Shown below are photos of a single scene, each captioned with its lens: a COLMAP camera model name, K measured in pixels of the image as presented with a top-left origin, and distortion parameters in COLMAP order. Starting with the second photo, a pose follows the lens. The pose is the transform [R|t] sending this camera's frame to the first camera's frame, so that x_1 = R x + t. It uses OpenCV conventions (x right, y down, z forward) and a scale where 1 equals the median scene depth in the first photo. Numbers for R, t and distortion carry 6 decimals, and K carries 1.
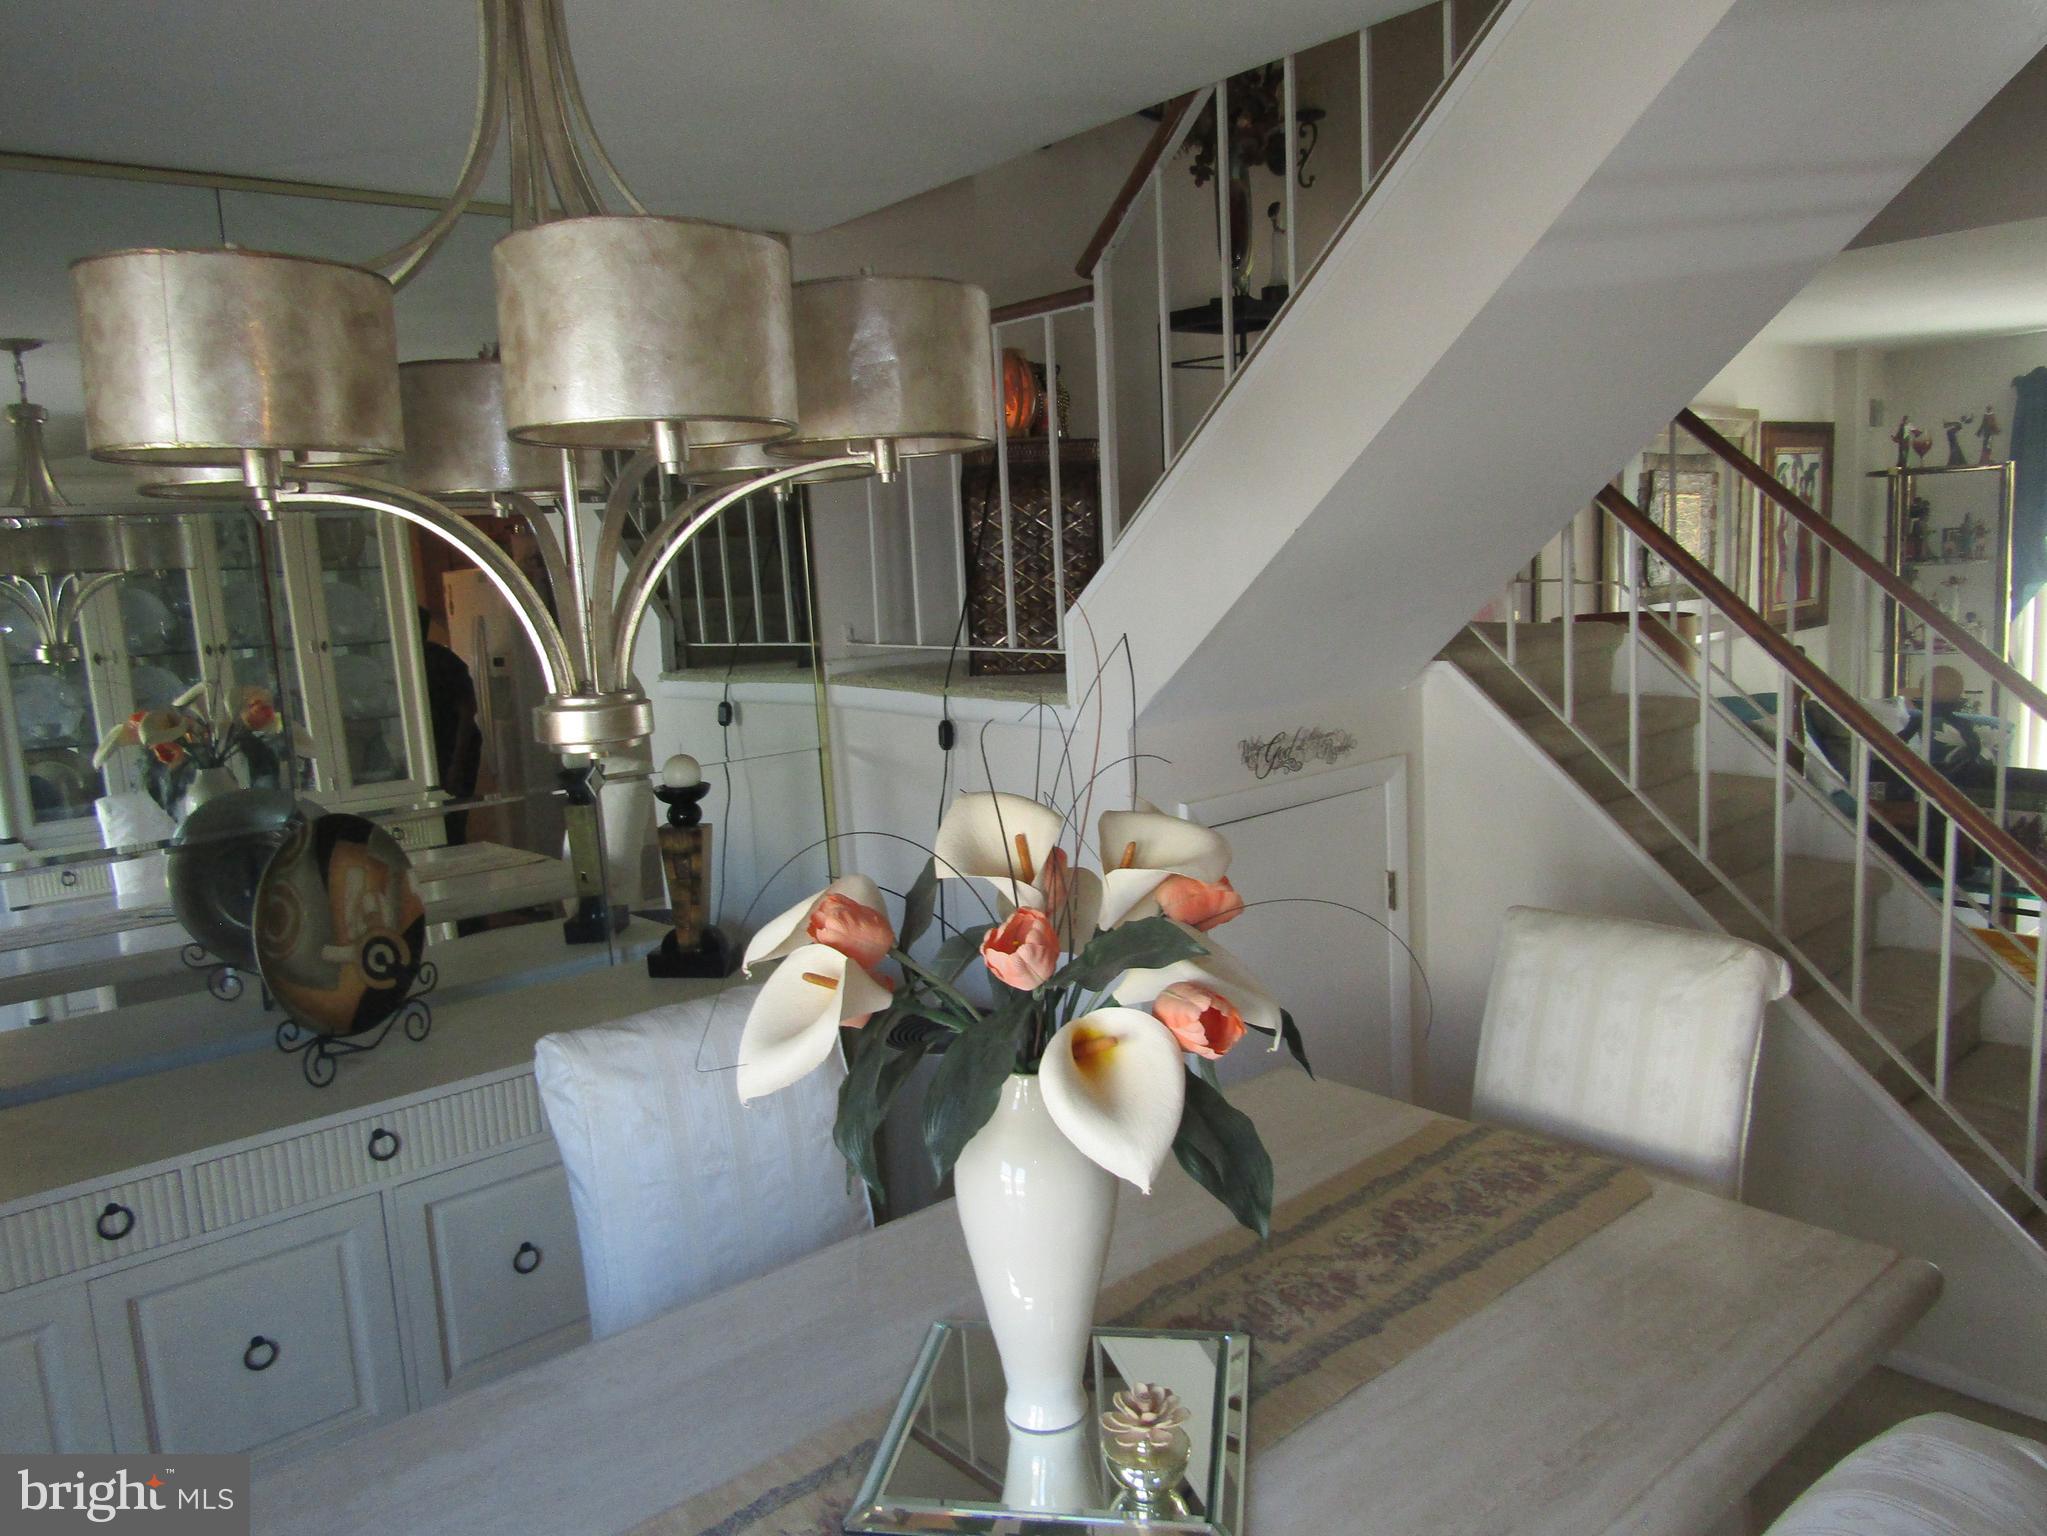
lens RADIAL K [[1452.5, 0, 1024.4], [0, 1452.5, 768.1], [0, 0, 1]] dist [-0.013692, 0.002294]
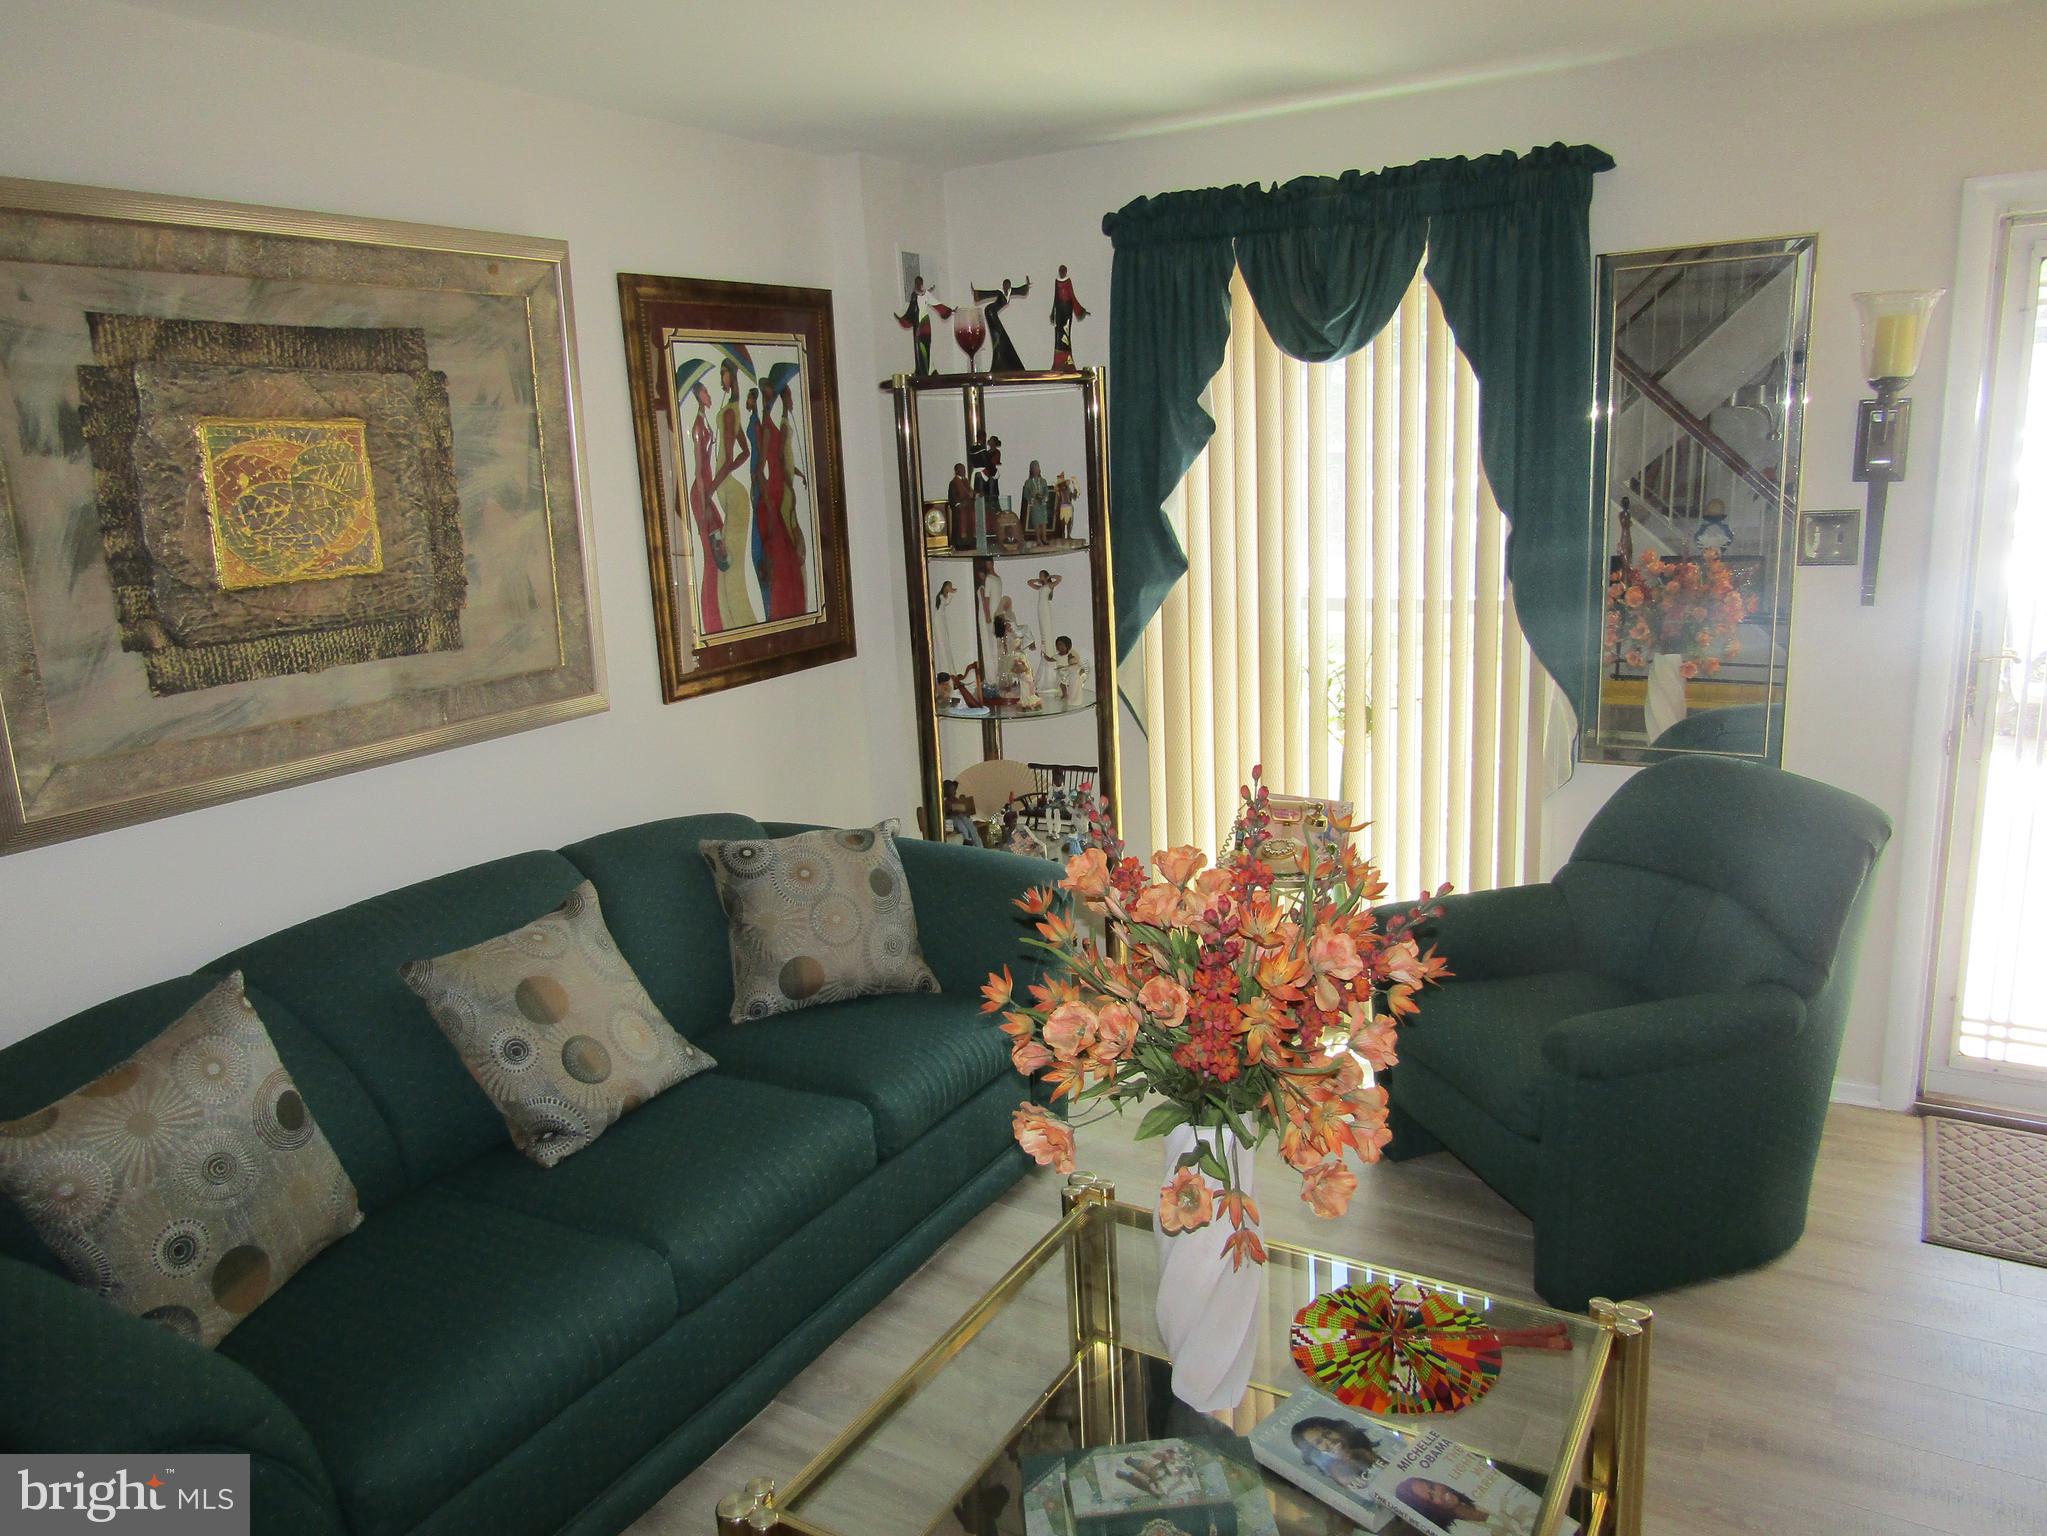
lens RADIAL K [[1455.3, 0, 1025.7], [0, 1455.3, 766.5], [0, 0, 1]] dist [-0.011344, 0.004218]
pose [[0.944850, -0.058721, 0.322195, 1.357915], [0.040769, 0.997231, 0.062192, -0.277445], [-0.324955, -0.045627, 0.944628, 1.375657]]
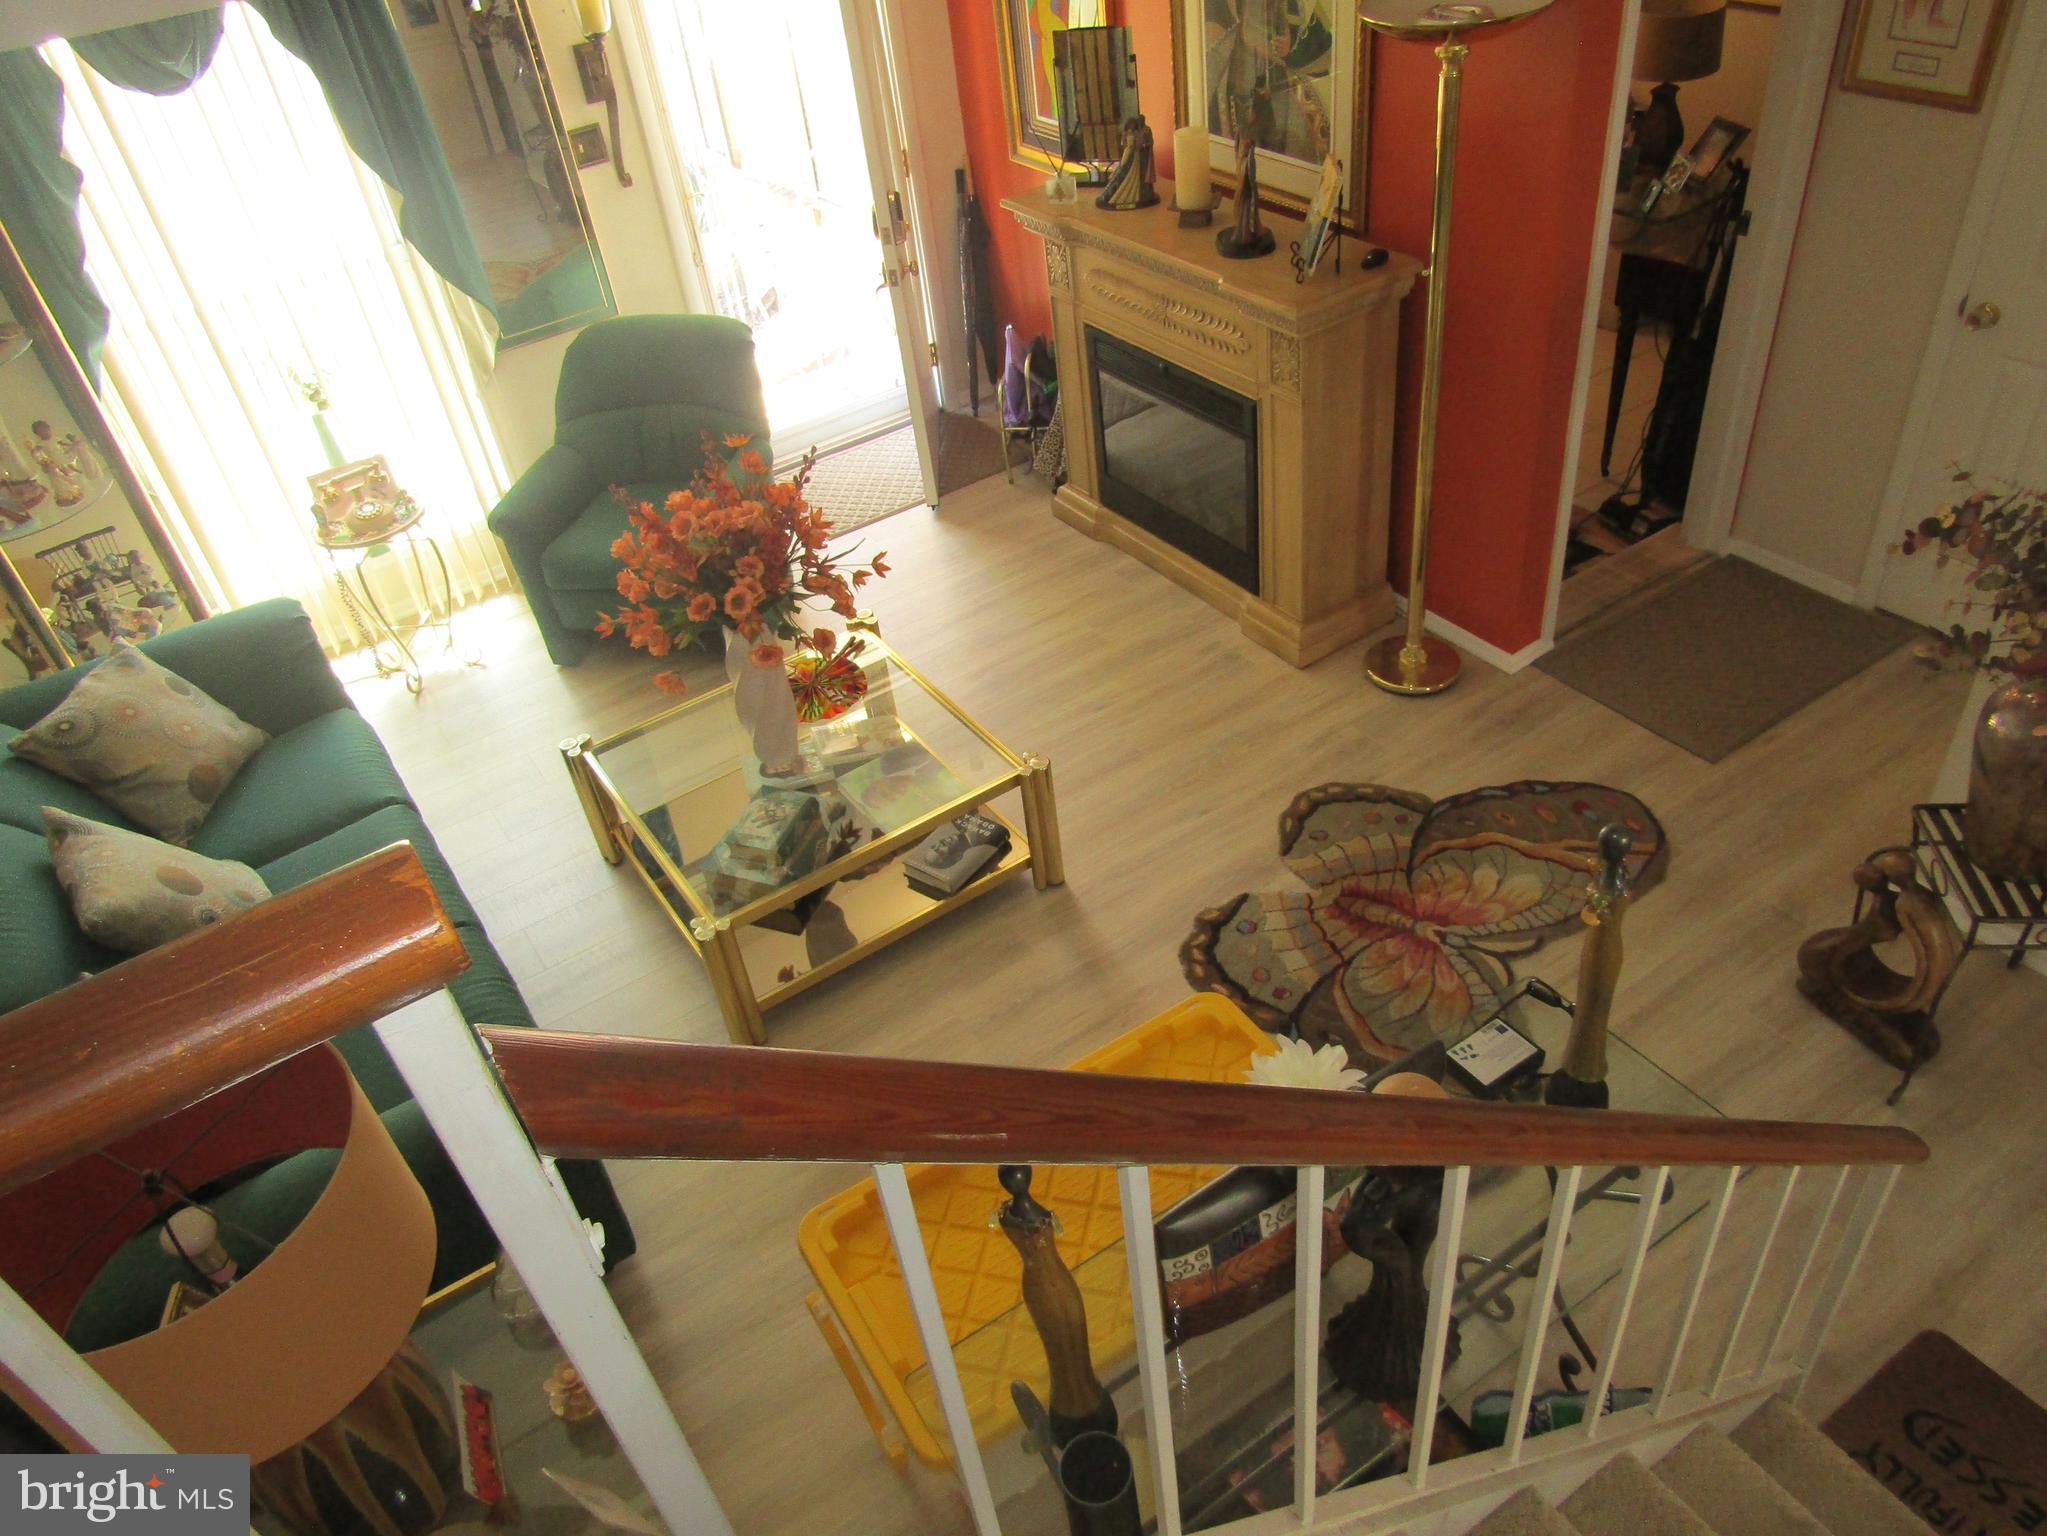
lens RADIAL K [[1454.0, 0, 1024.4], [0, 1454.0, 769.2], [0, 0, 1]] dist [-0.013605, 0.004289]
pose [[0.121956, -0.587614, 0.799898, 0.464865], [0.248606, 0.798308, 0.548543, -0.648918], [-0.960896, 0.131962, 0.243443, 1.479108]]
